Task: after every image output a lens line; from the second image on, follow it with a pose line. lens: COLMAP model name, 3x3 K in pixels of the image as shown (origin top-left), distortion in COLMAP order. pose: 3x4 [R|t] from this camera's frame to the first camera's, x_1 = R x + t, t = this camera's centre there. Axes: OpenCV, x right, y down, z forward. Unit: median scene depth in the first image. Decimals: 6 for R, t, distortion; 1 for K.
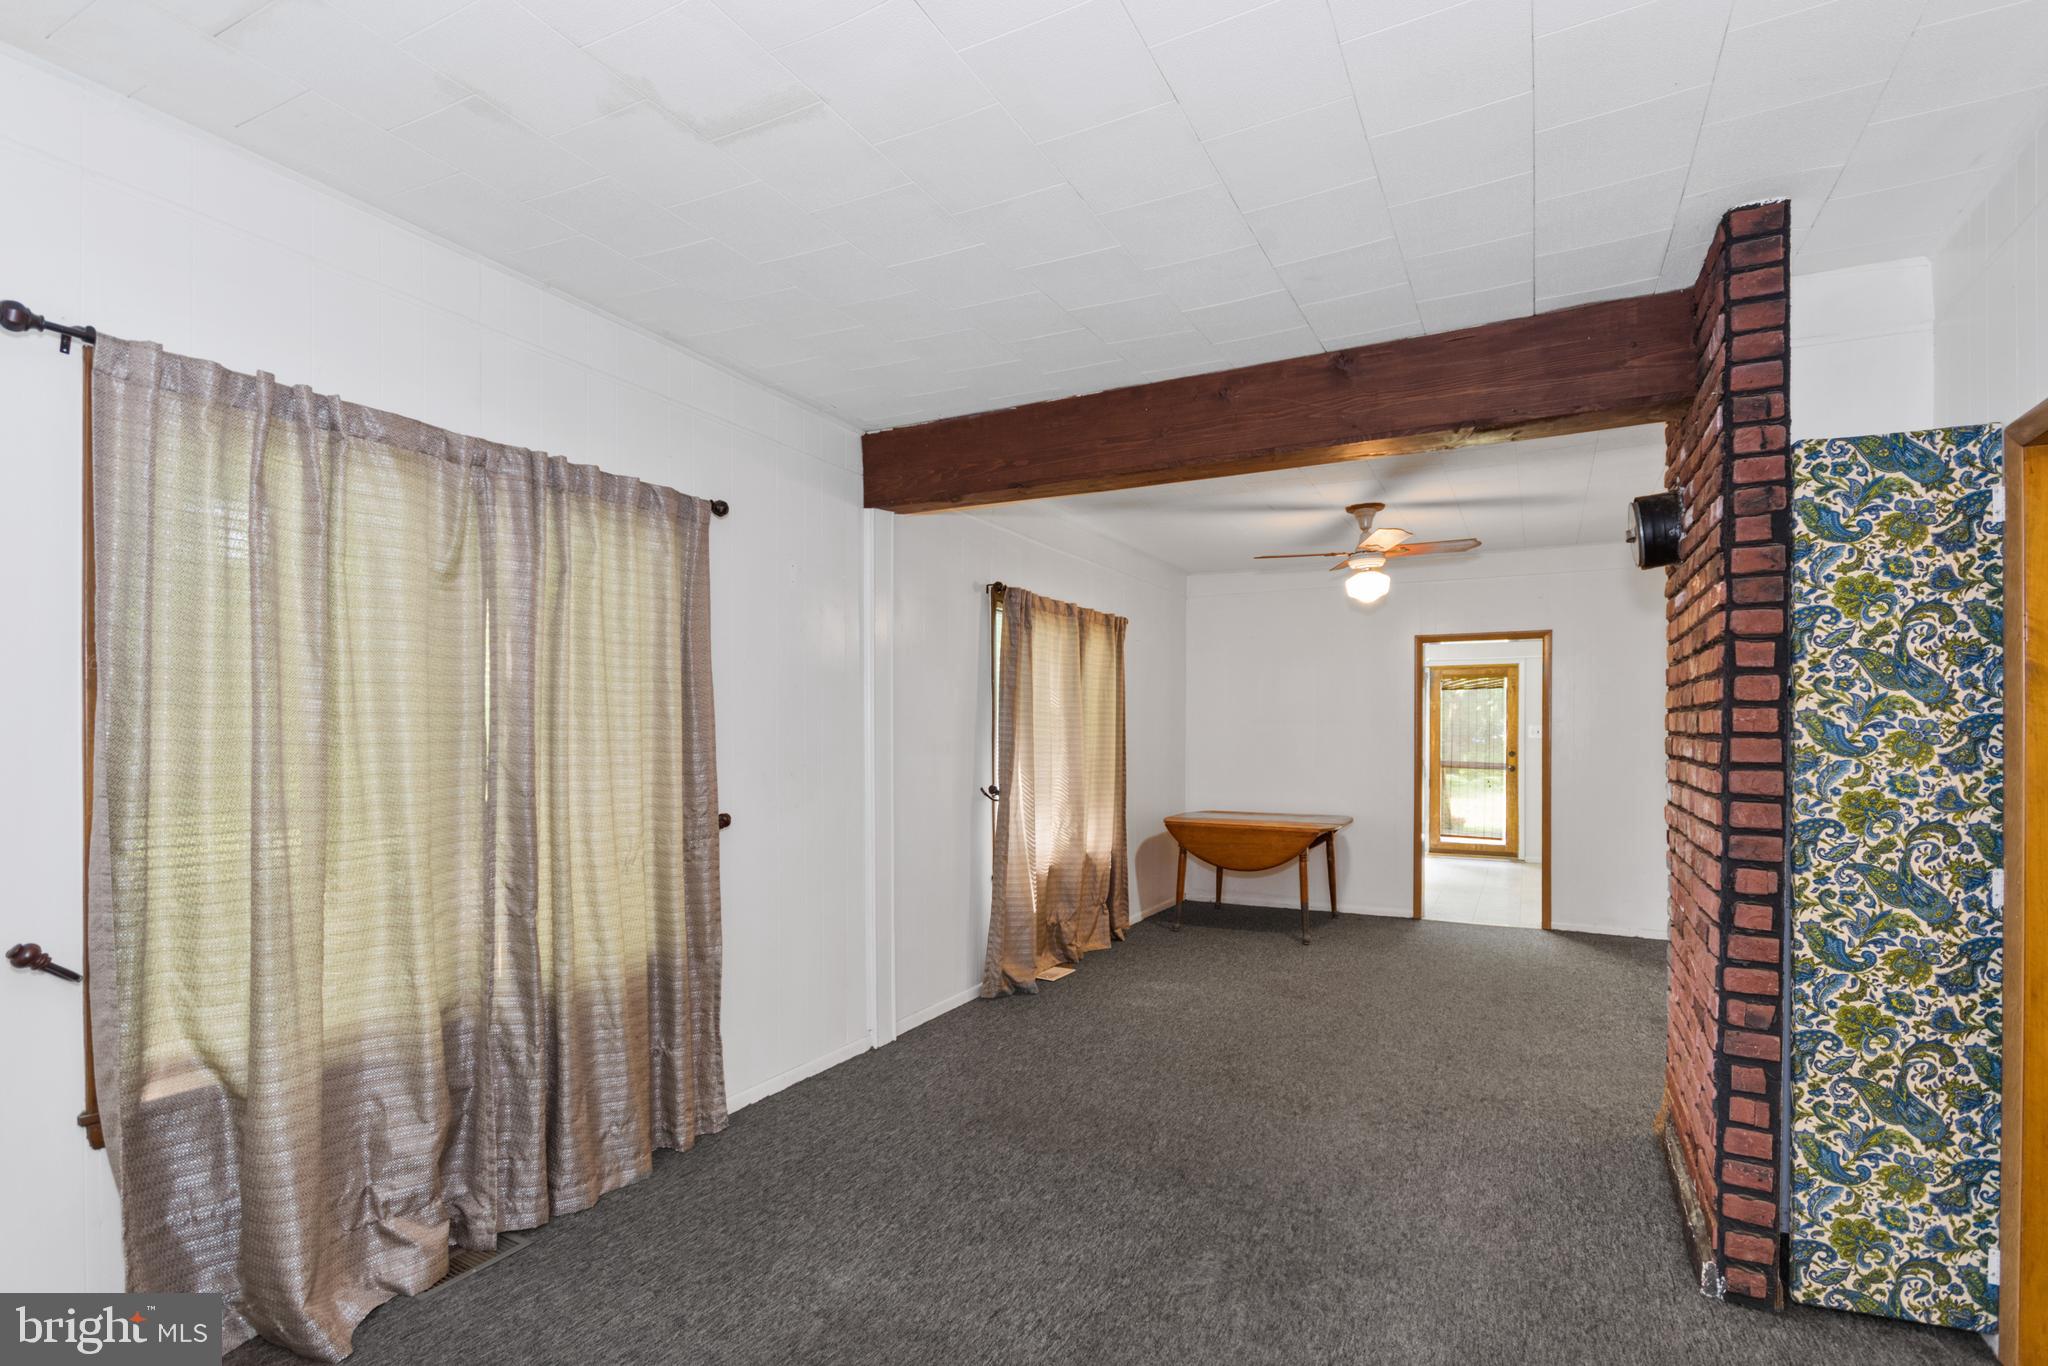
lens RADIAL K [[924.1, 0, 1022.2], [0, 924.1, 719.4], [0, 0, 1]] dist [-0.000450, -0.004830]
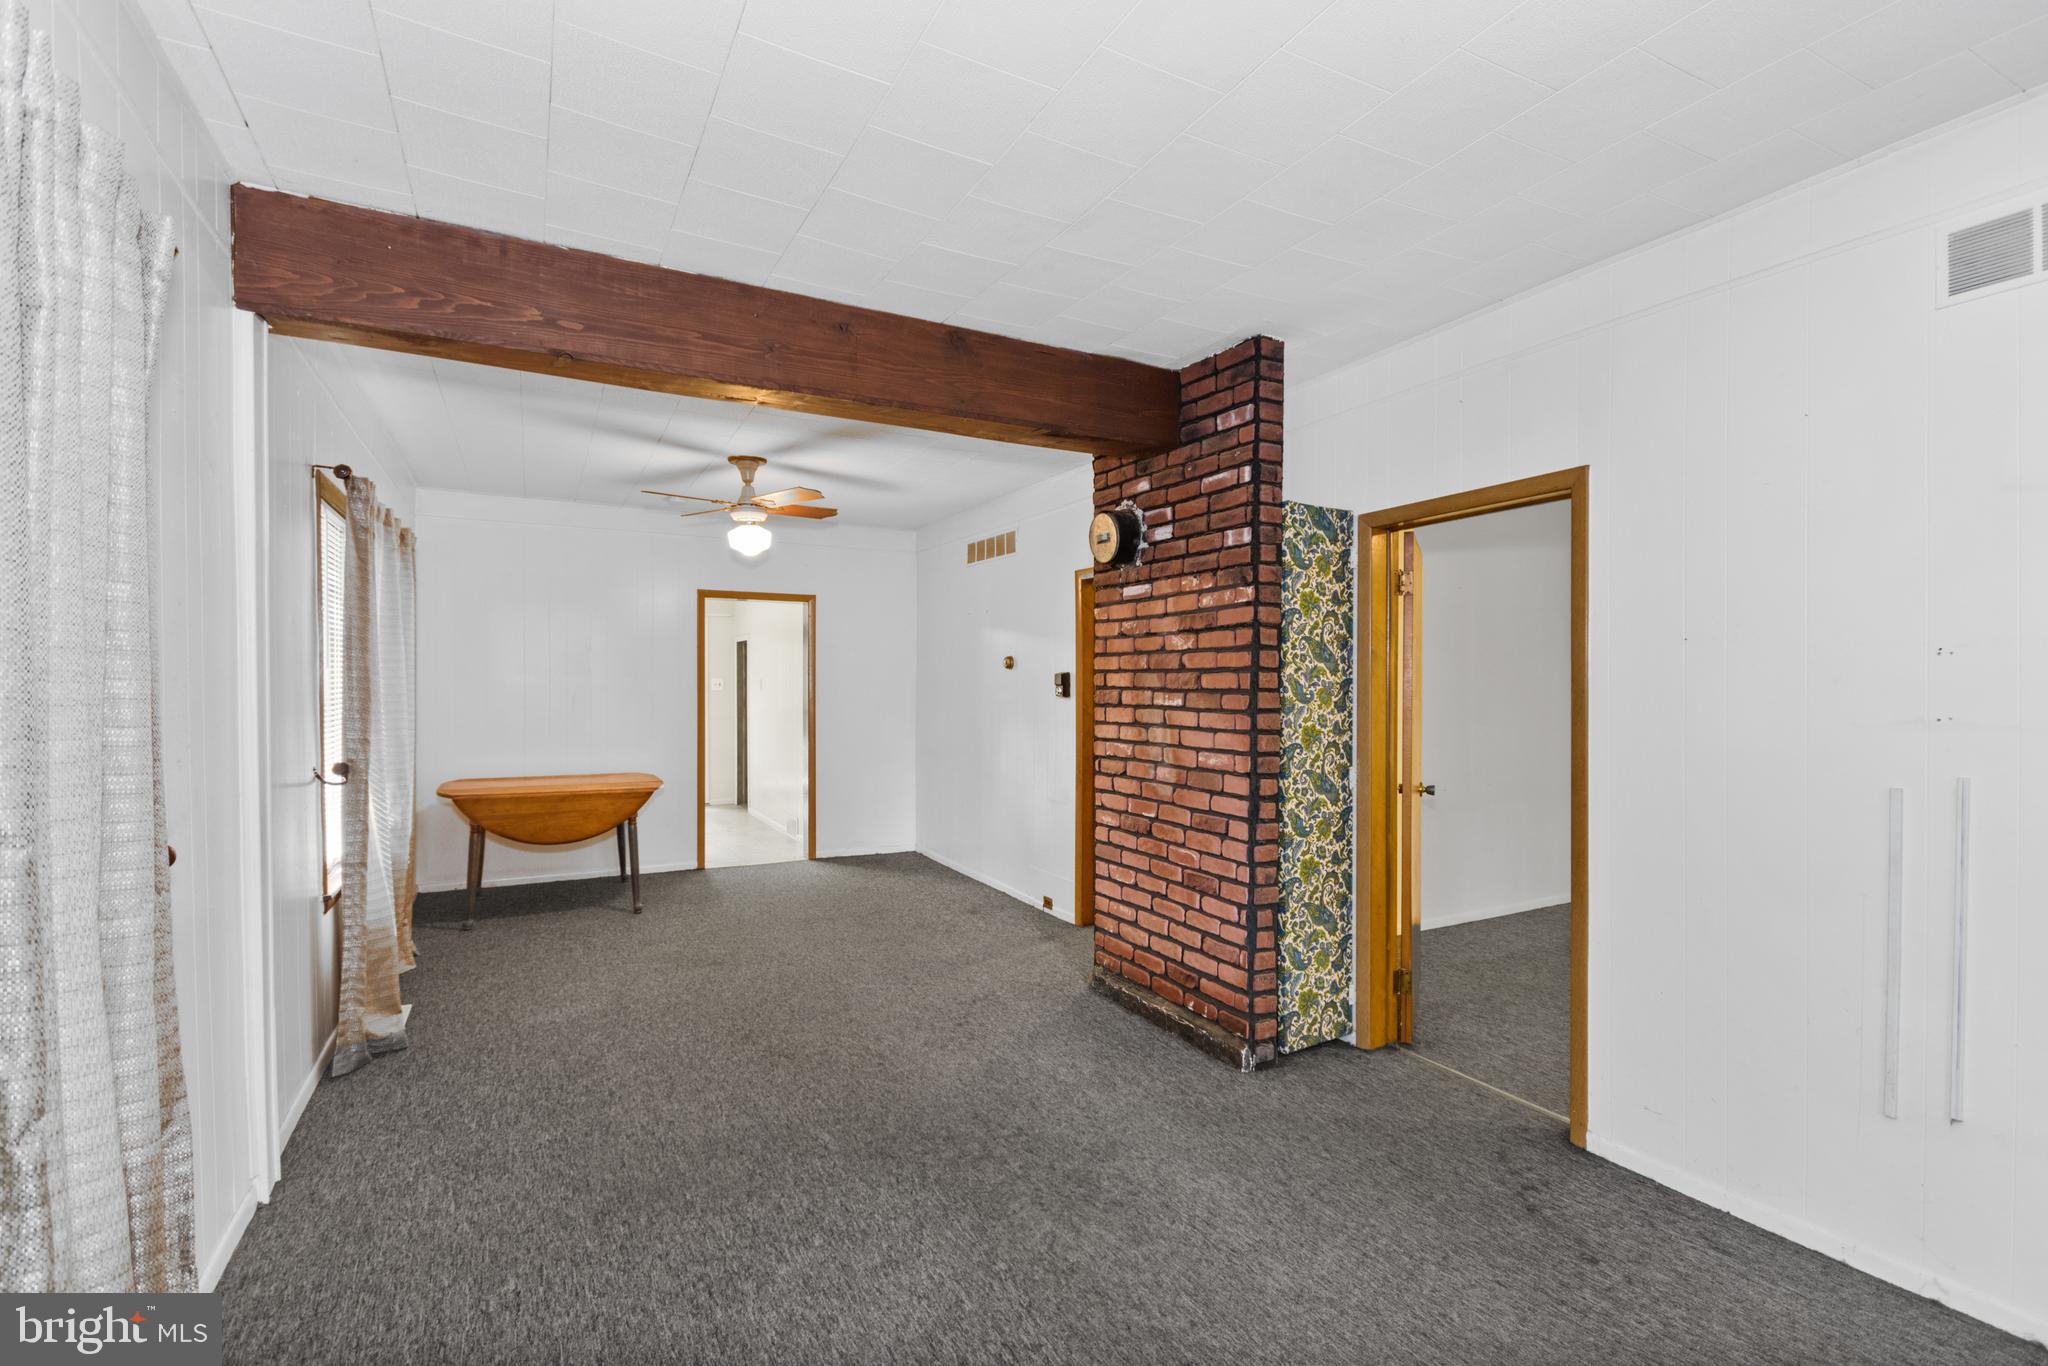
lens RADIAL K [[918.0, 0, 1024.0], [0, 918.0, 683.0], [0, 0, 1]] dist [-0.004511, -0.000453]
pose [[0.579911, 0.004441, 0.814667, -0.647612], [-0.015311, 0.999868, 0.005449, 0.002984], [-0.814536, -0.015633, 0.579903, 0.444221]]
